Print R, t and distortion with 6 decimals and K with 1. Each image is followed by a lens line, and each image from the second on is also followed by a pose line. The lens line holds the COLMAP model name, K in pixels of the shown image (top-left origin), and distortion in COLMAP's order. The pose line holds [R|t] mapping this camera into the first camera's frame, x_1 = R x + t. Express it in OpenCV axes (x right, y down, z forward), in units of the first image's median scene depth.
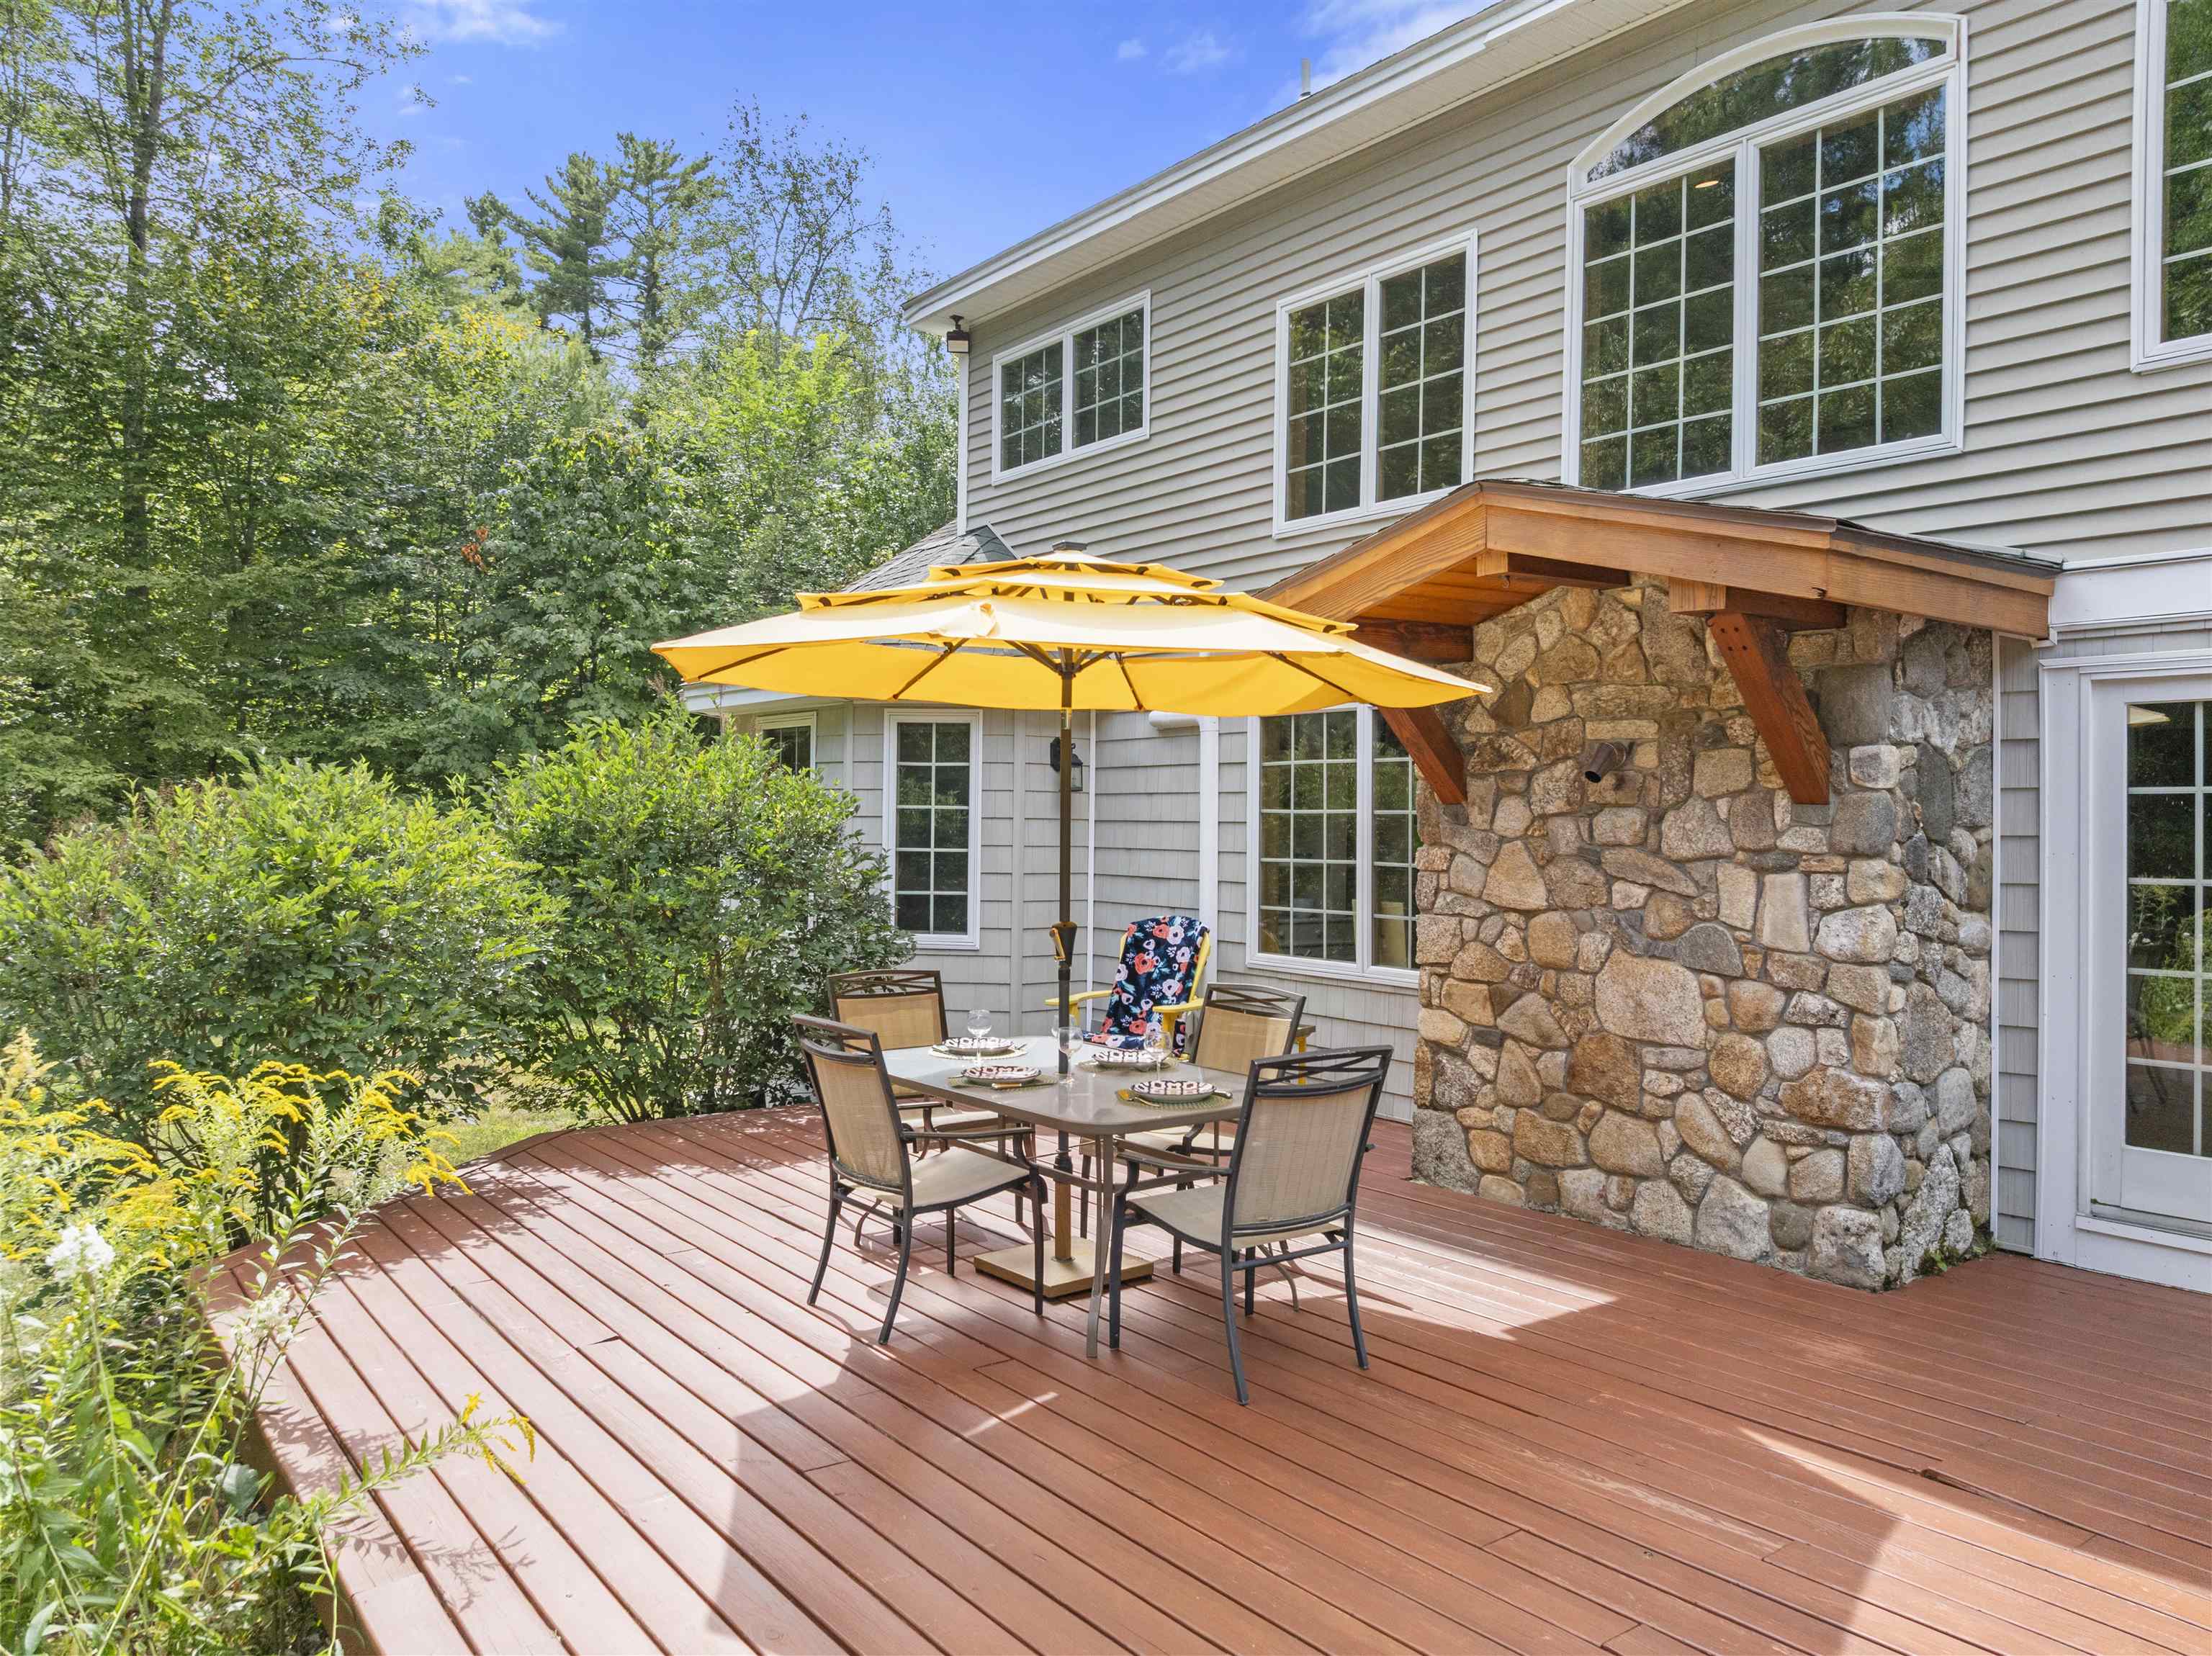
lens RADIAL K [[1613.8, 0, 1106.0], [0, 1613.8, 828.0], [0, 0, 1]] dist [-0.042828, -0.004122]
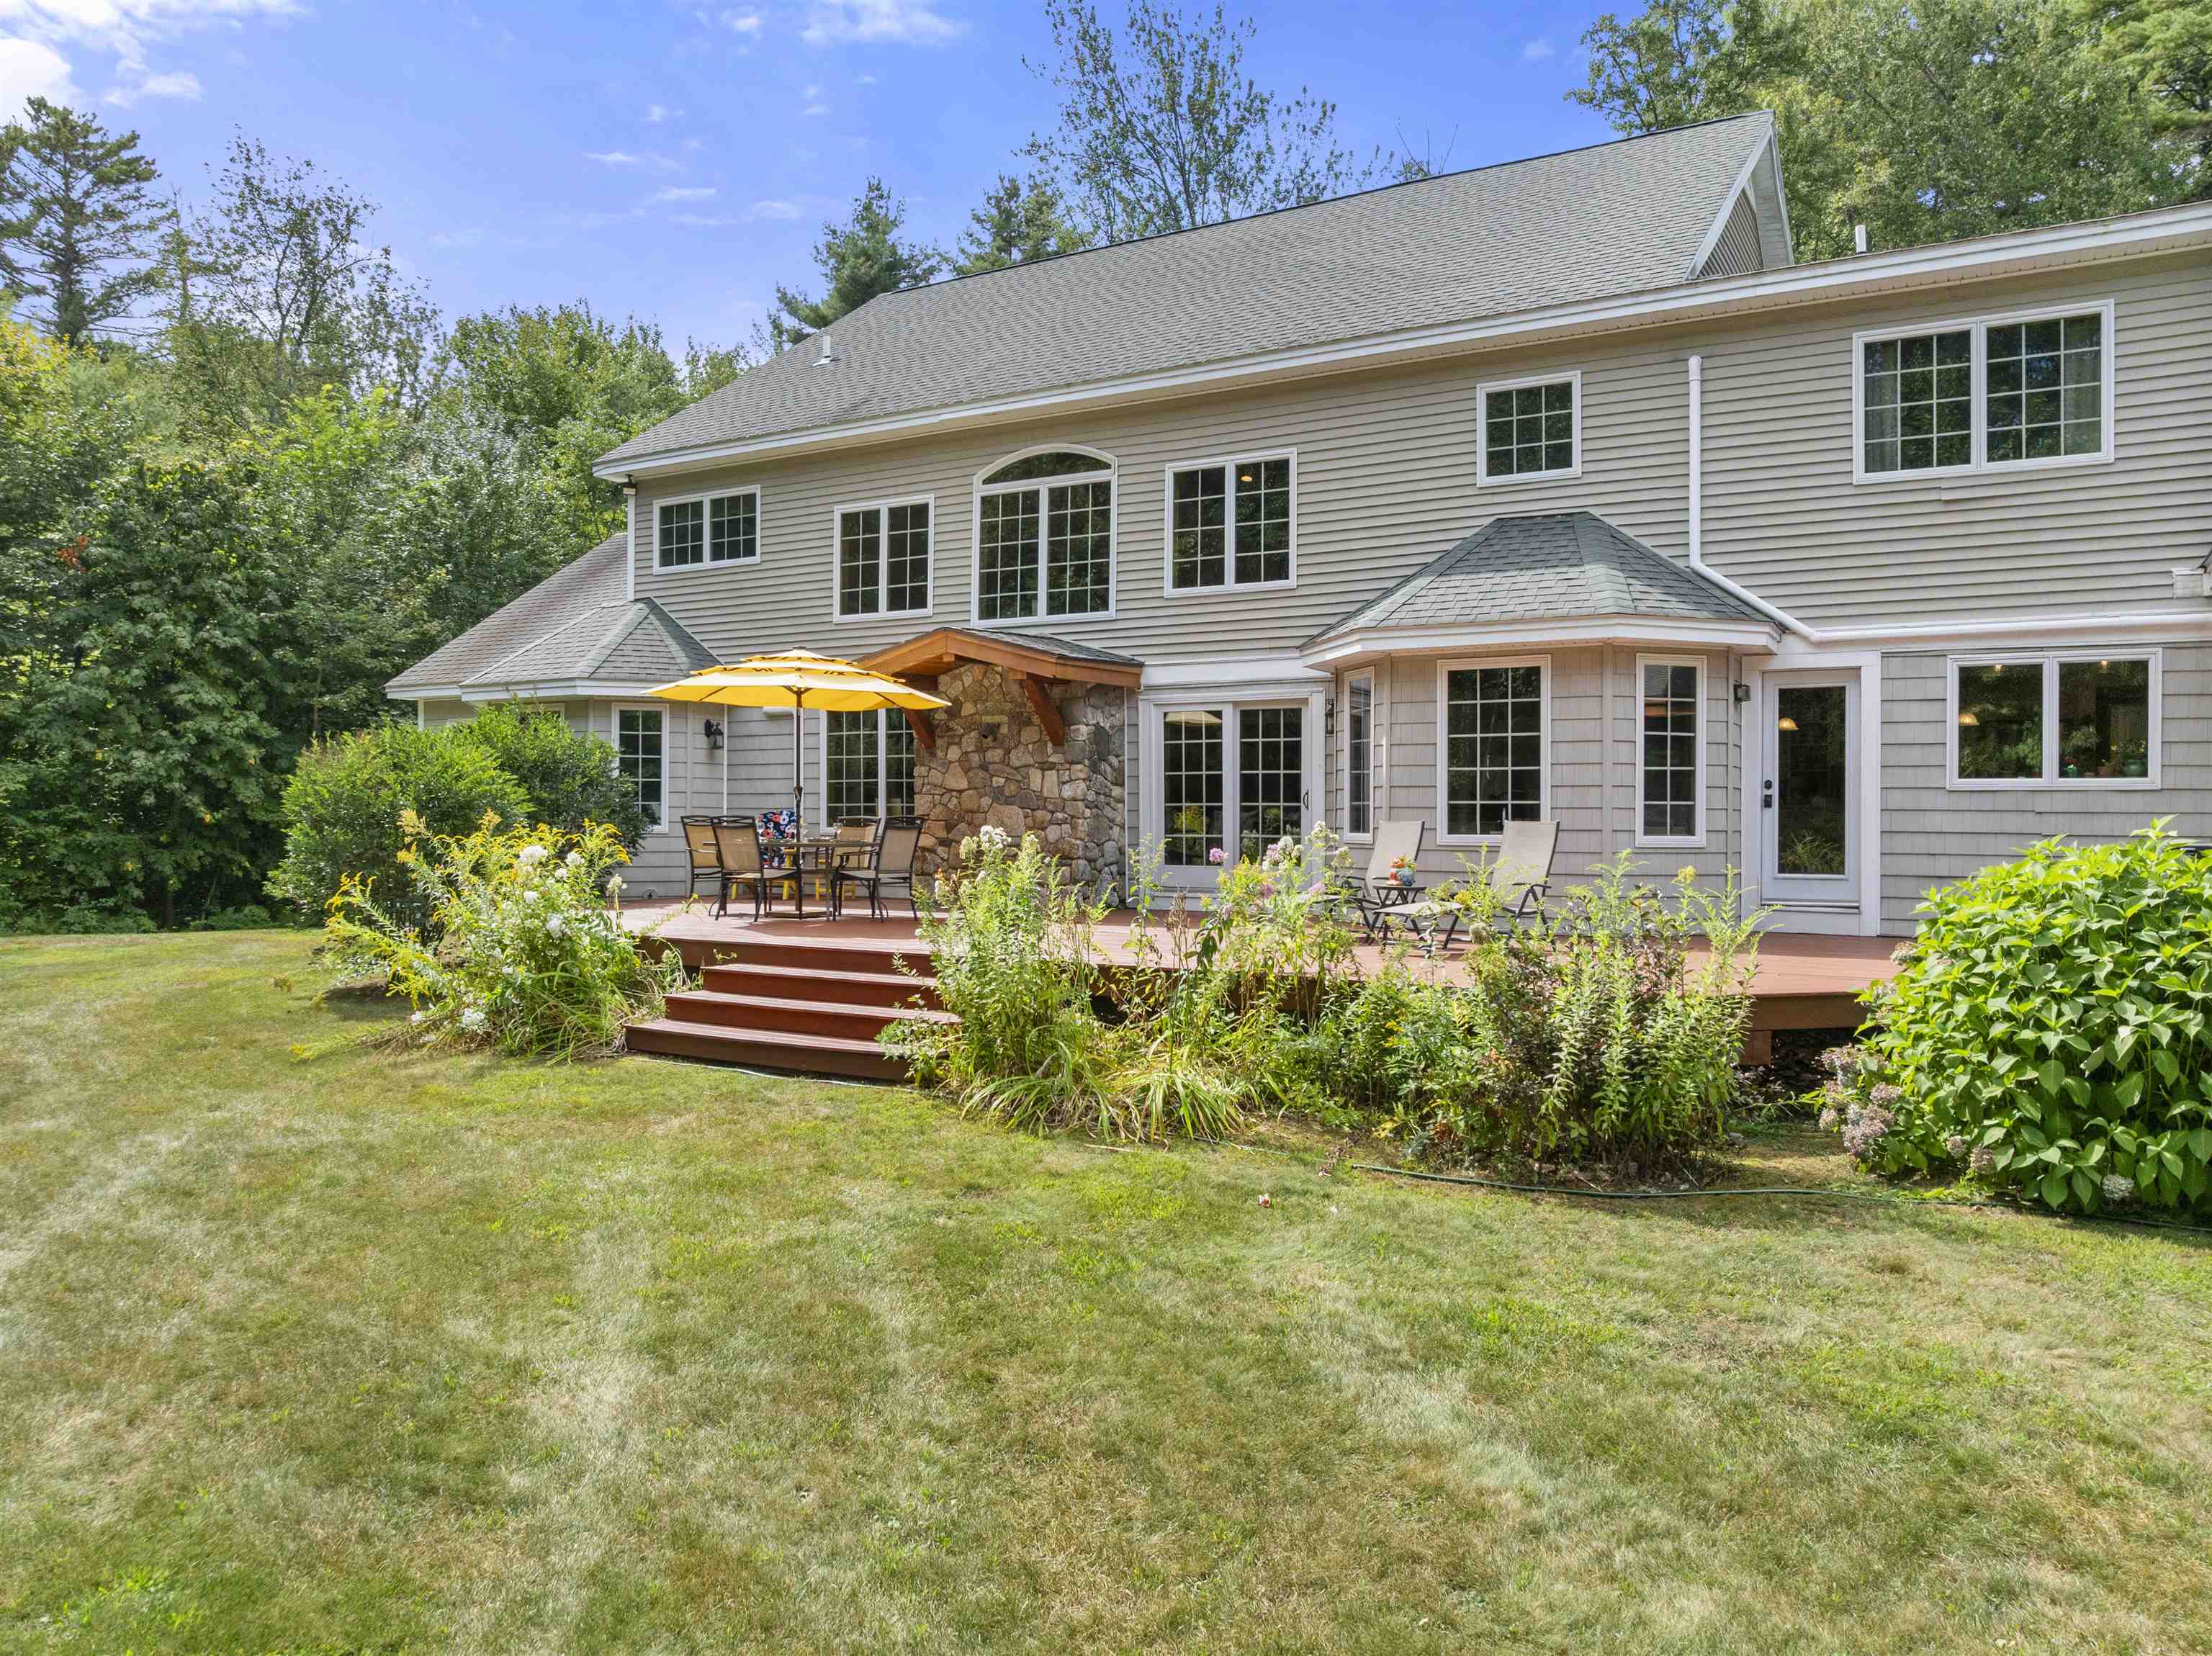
lens RADIAL K [[1599.4, 0, 1103.7], [0, 1599.4, 896.7], [0, 0, 1]] dist [-0.034376, -0.003224]
pose [[0.932960, -0.023433, 0.359217, -0.392625], [0.005789, 0.998727, 0.050116, 0.084740], [-0.359934, -0.044677, 0.931907, -1.292957]]
